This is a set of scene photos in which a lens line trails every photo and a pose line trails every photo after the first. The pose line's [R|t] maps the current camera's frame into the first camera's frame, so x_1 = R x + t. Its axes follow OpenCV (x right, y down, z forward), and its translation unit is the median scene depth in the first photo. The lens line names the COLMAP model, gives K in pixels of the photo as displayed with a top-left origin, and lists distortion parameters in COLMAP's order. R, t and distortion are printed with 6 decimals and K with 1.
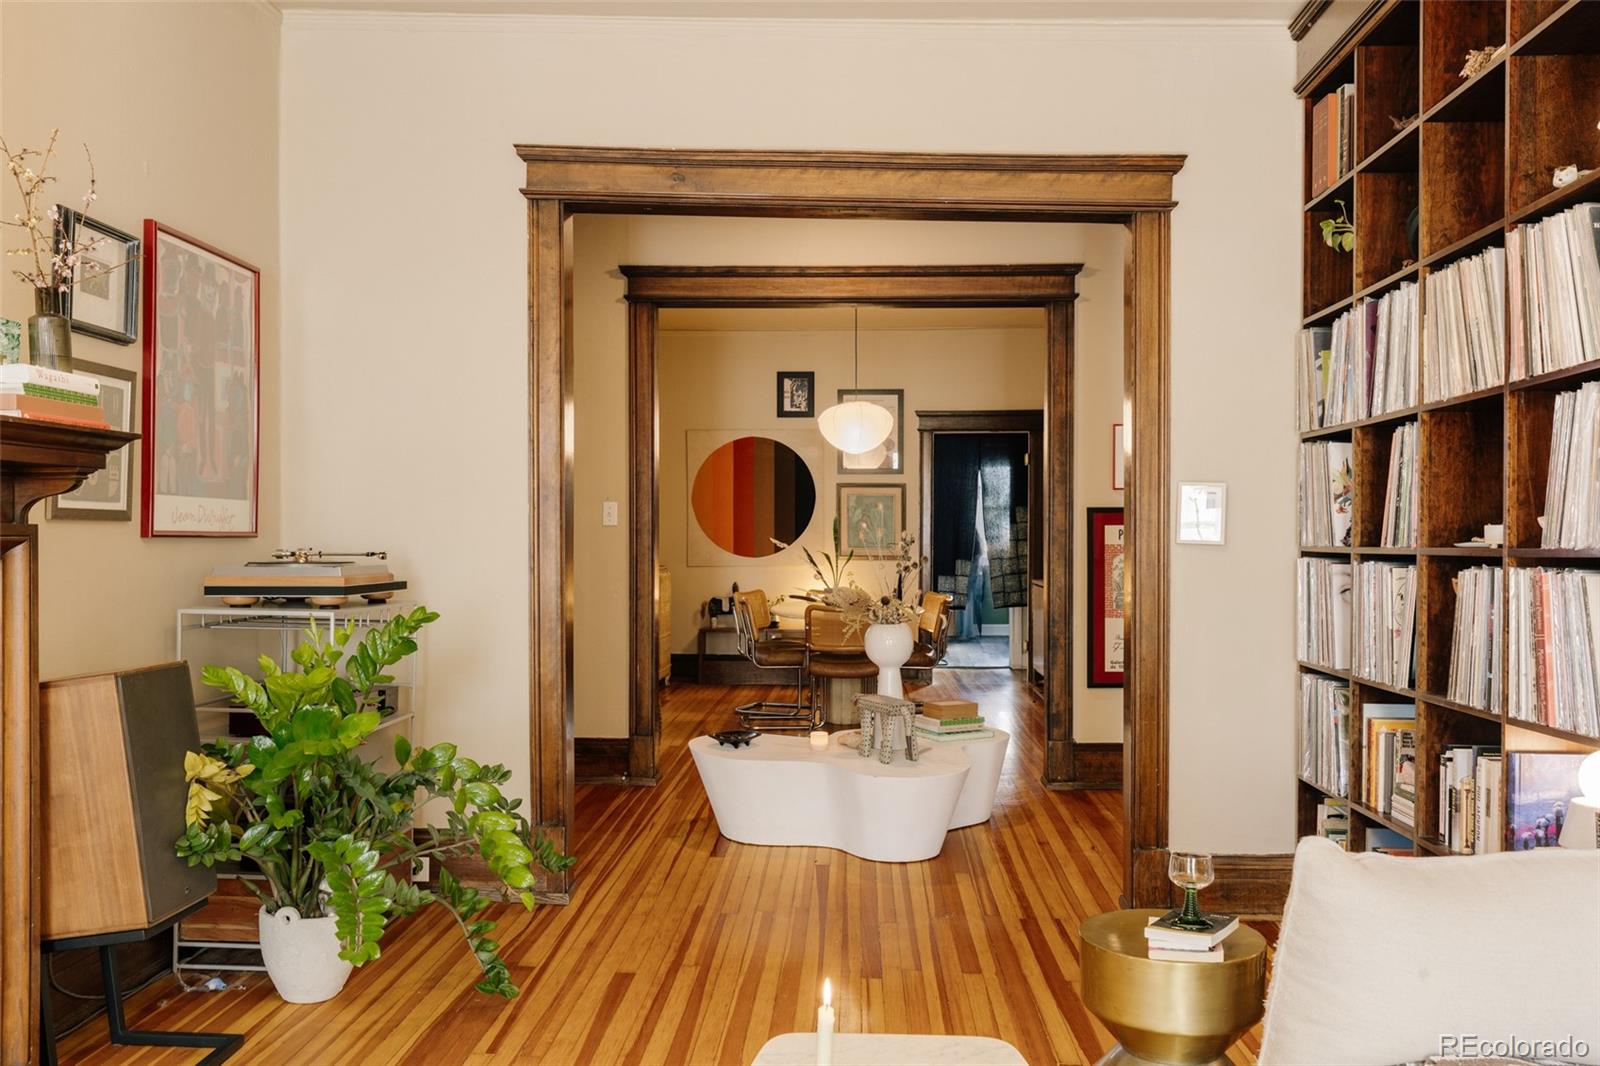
lens RADIAL K [[1400.3, 0, 799.8], [0, 1400.3, 537.0], [0, 0, 1]] dist [-0.000722, -0.002443]
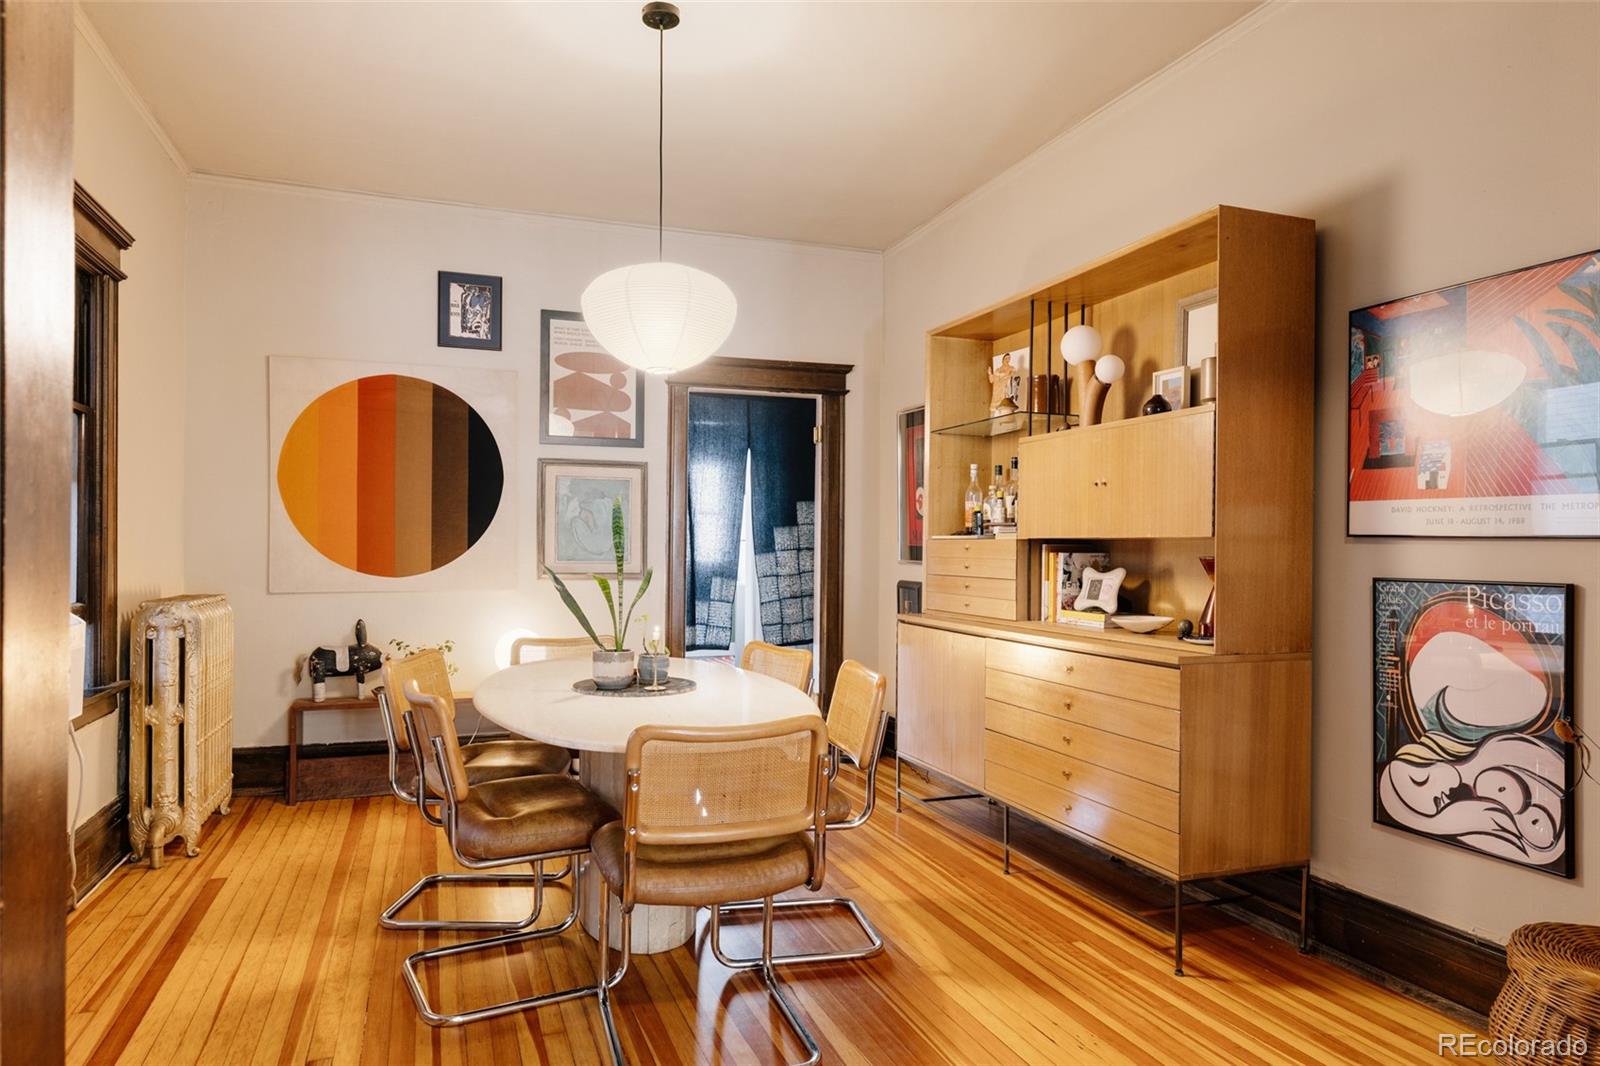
lens RADIAL K [[1164.4, 0, 857.3], [0, 1164.4, 539.1], [0, 0, 1]] dist [0.034871, 0.000889]
pose [[0.920197, 0.005756, 0.391413, -0.046841], [-0.003445, 0.999972, -0.006607, 0.000720], [-0.391441, 0.004732, 0.920191, 0.463511]]
